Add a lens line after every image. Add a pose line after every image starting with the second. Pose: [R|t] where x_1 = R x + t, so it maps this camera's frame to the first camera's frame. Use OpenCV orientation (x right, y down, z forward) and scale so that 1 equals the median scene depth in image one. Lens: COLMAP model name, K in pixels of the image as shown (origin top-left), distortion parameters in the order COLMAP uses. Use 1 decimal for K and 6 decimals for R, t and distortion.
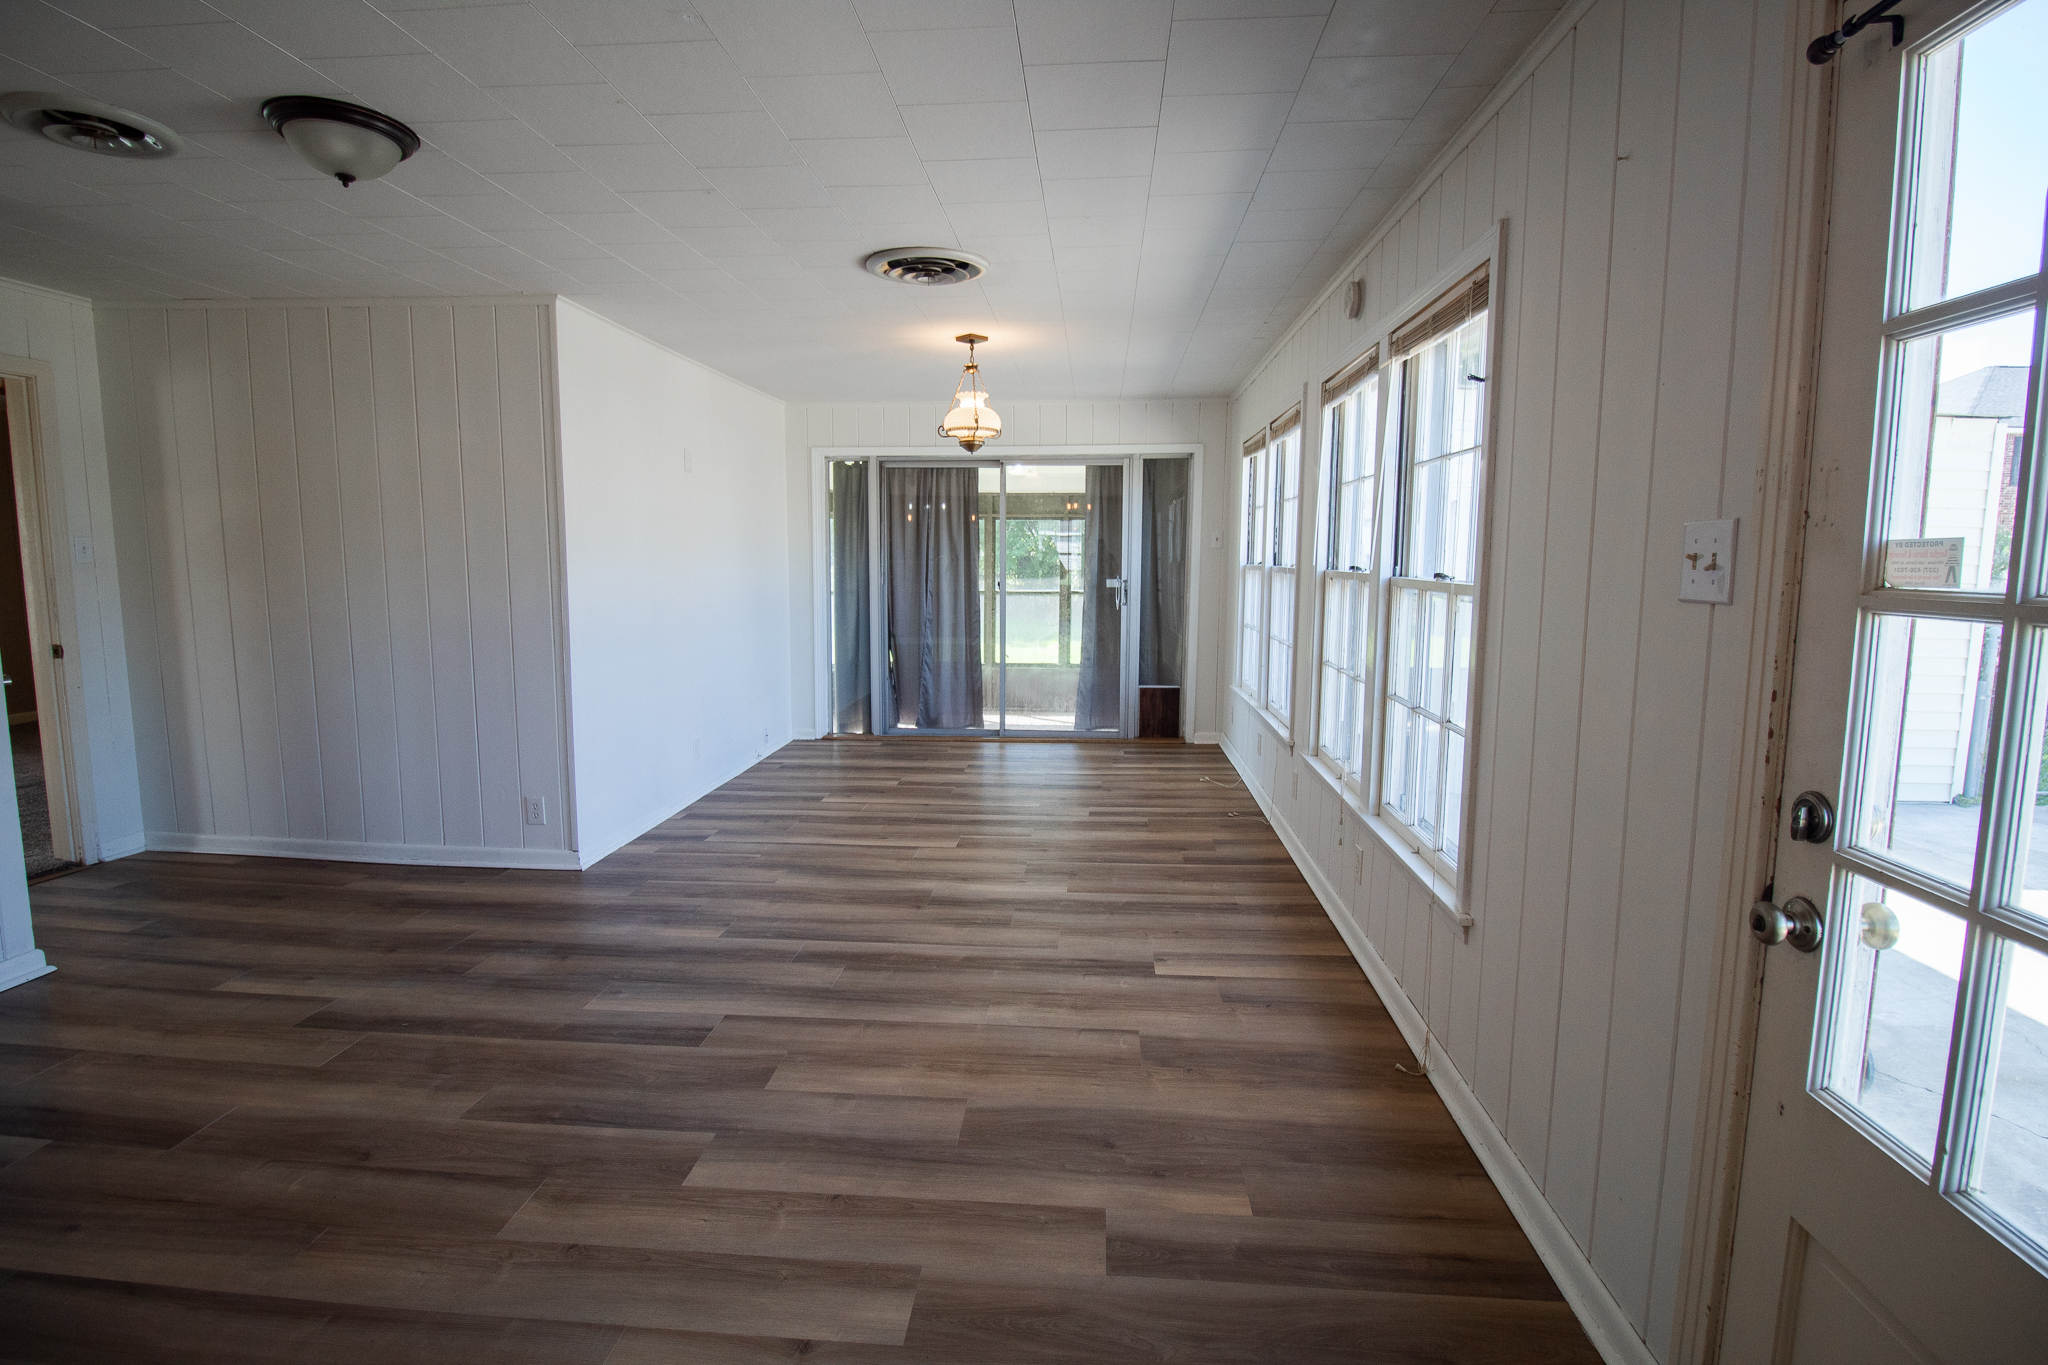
lens RADIAL K [[954.8, 0, 1025.5], [0, 954.8, 668.5], [0, 0, 1]] dist [0.000162, -0.011813]
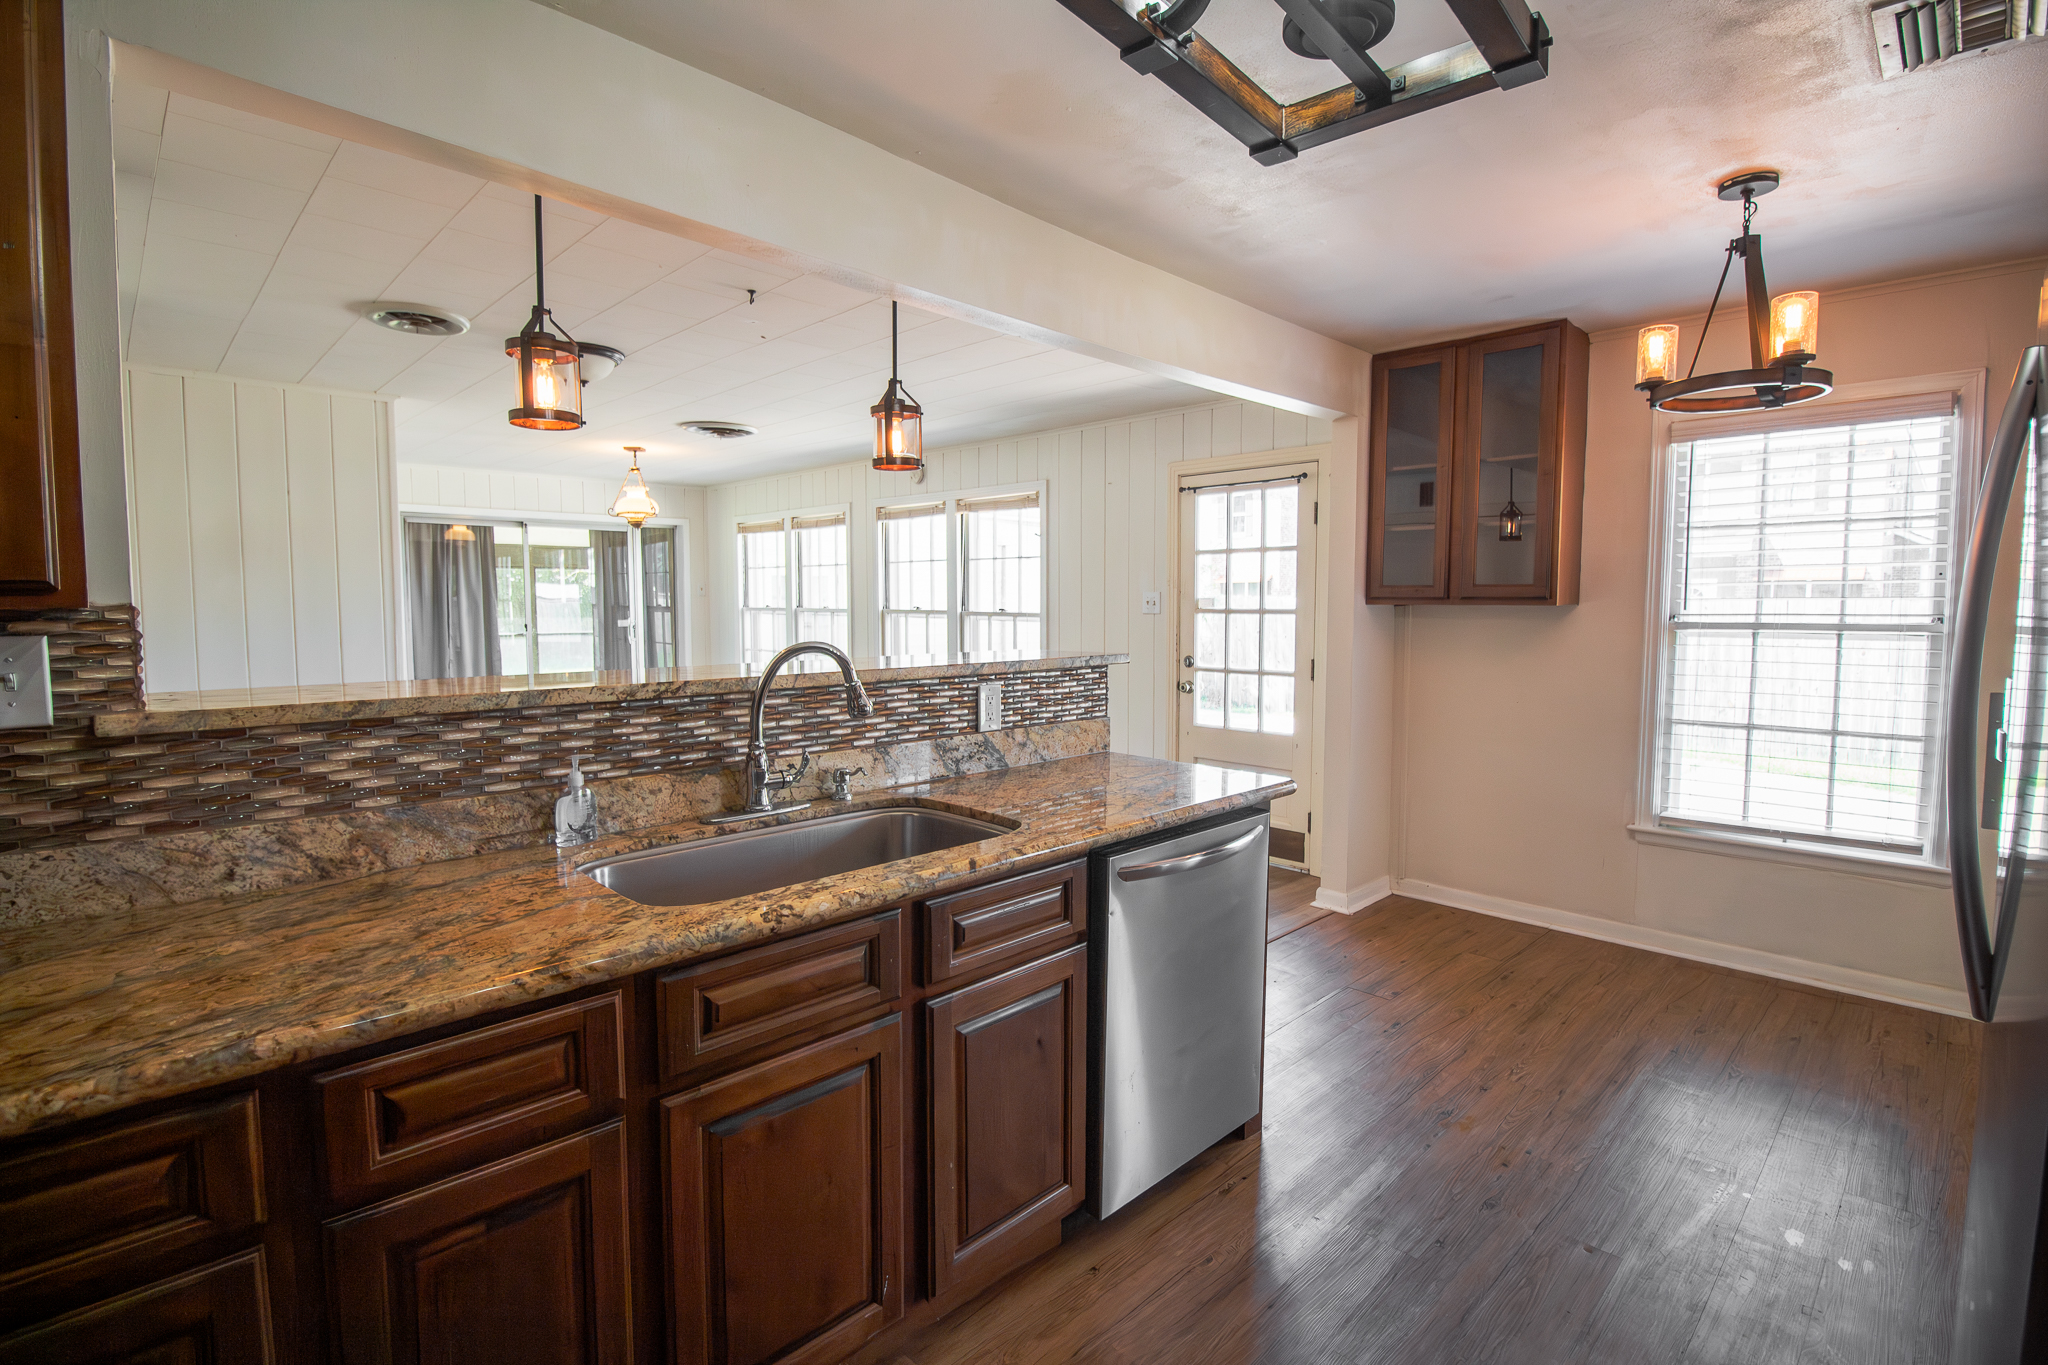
lens RADIAL K [[956.3, 0, 1027.4], [0, 956.3, 672.3], [0, 0, 1]] dist [-0.001285, -0.008740]
pose [[0.650531, -0.062920, 0.756869, -0.772173], [0.093750, 0.995593, 0.002187, 0.033484], [-0.753671, 0.069534, 0.653563, -0.337423]]
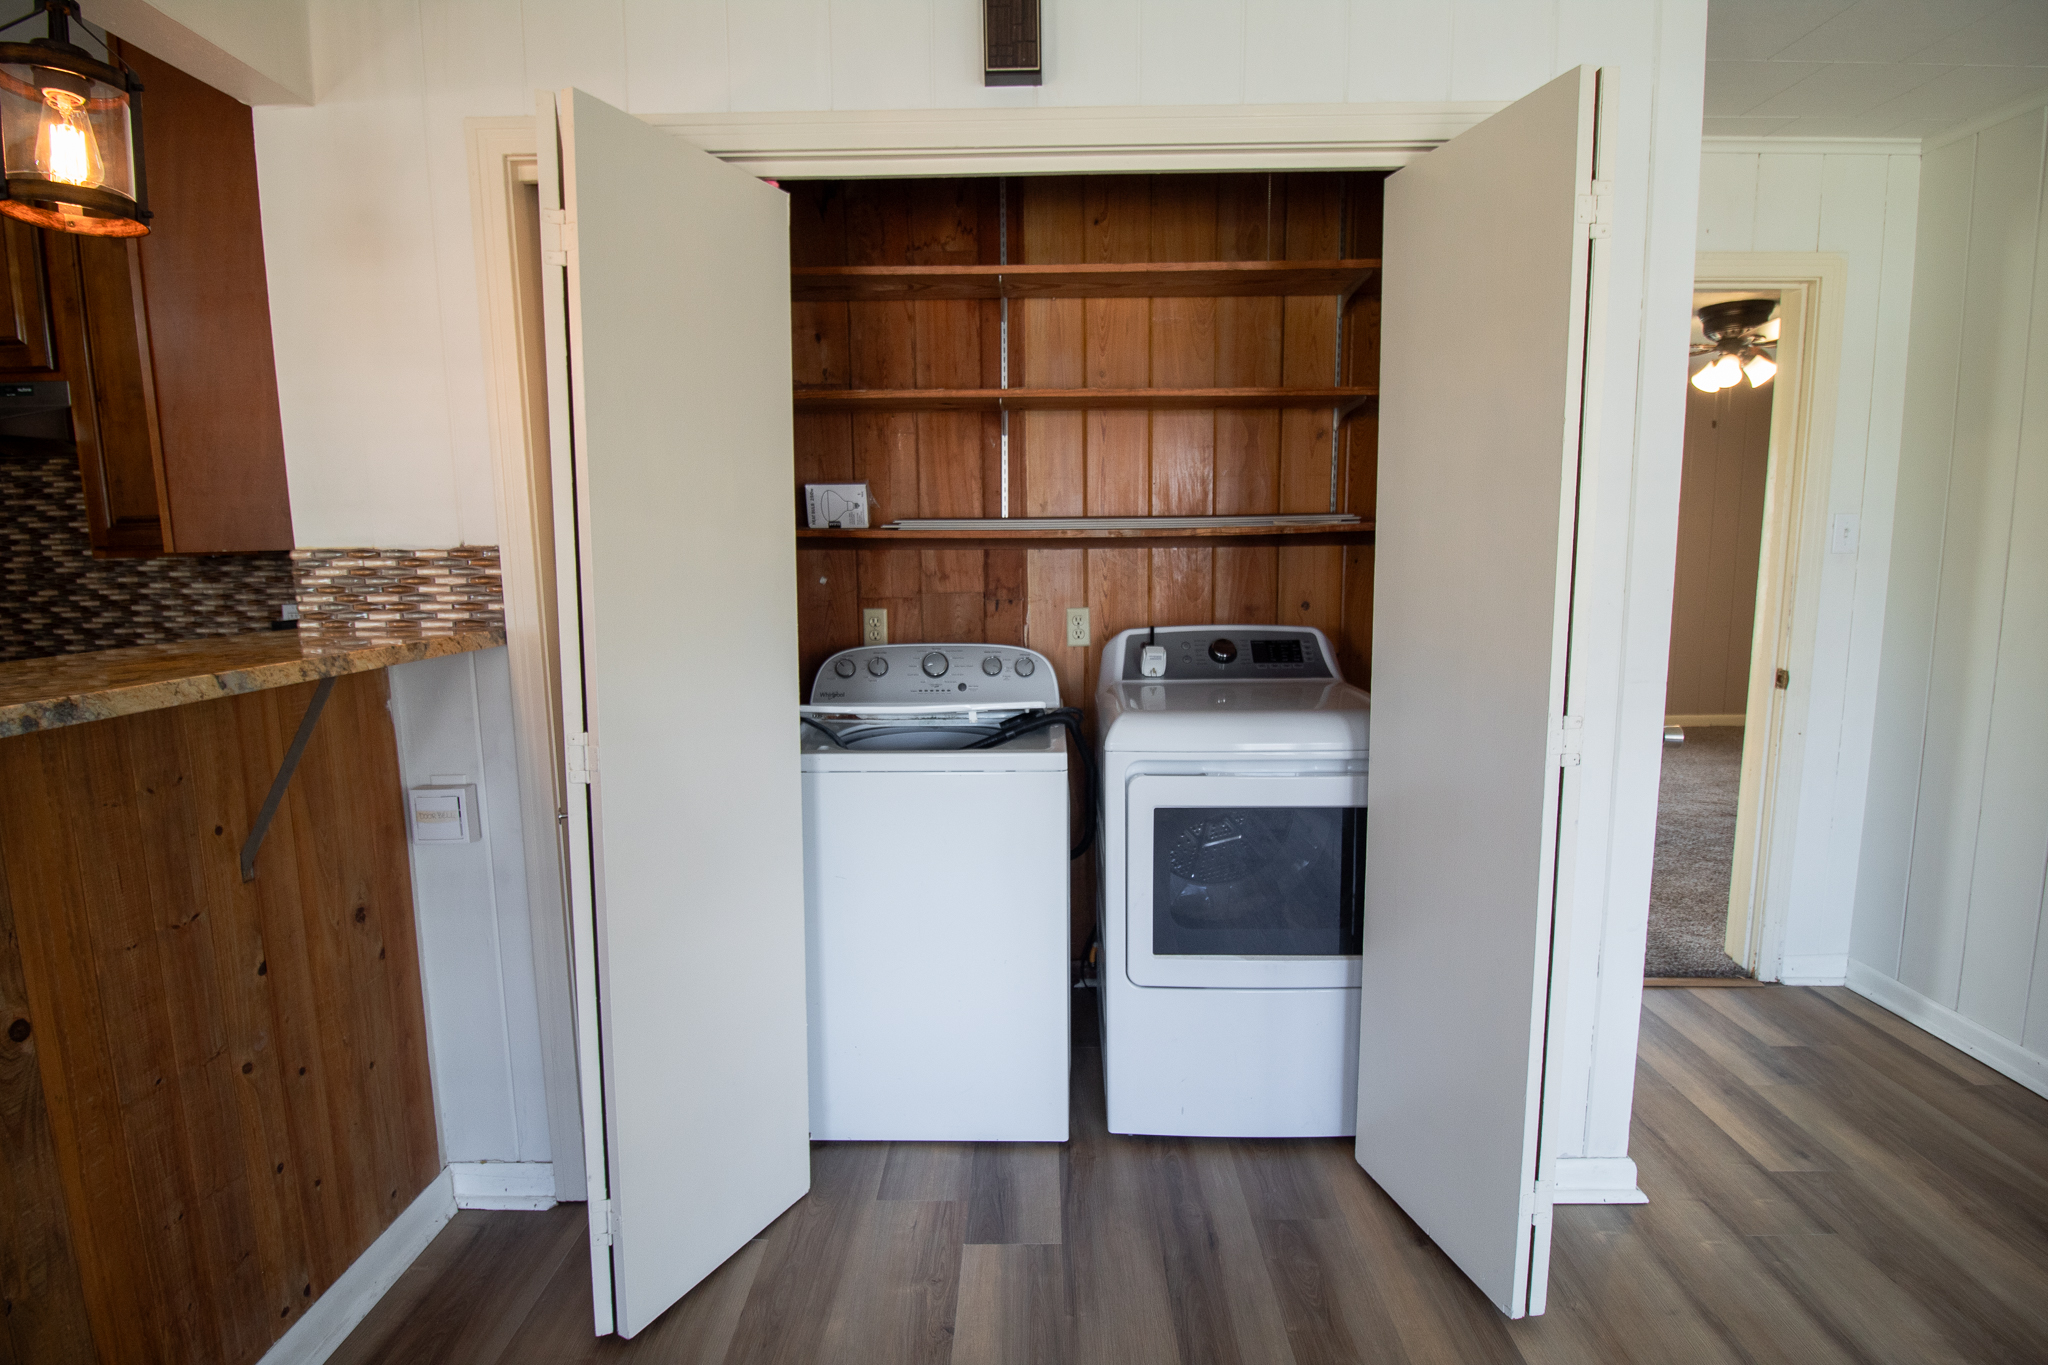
lens RADIAL K [[952.0, 0, 1031.2], [0, 952.0, 674.0], [0, 0, 1]] dist [0.000089, -0.011471]
pose [[0.064960, 0.123088, -0.990267, -0.316734], [-0.104026, 0.987792, 0.115956, -0.039220], [0.992451, 0.095481, 0.076971, 0.339353]]
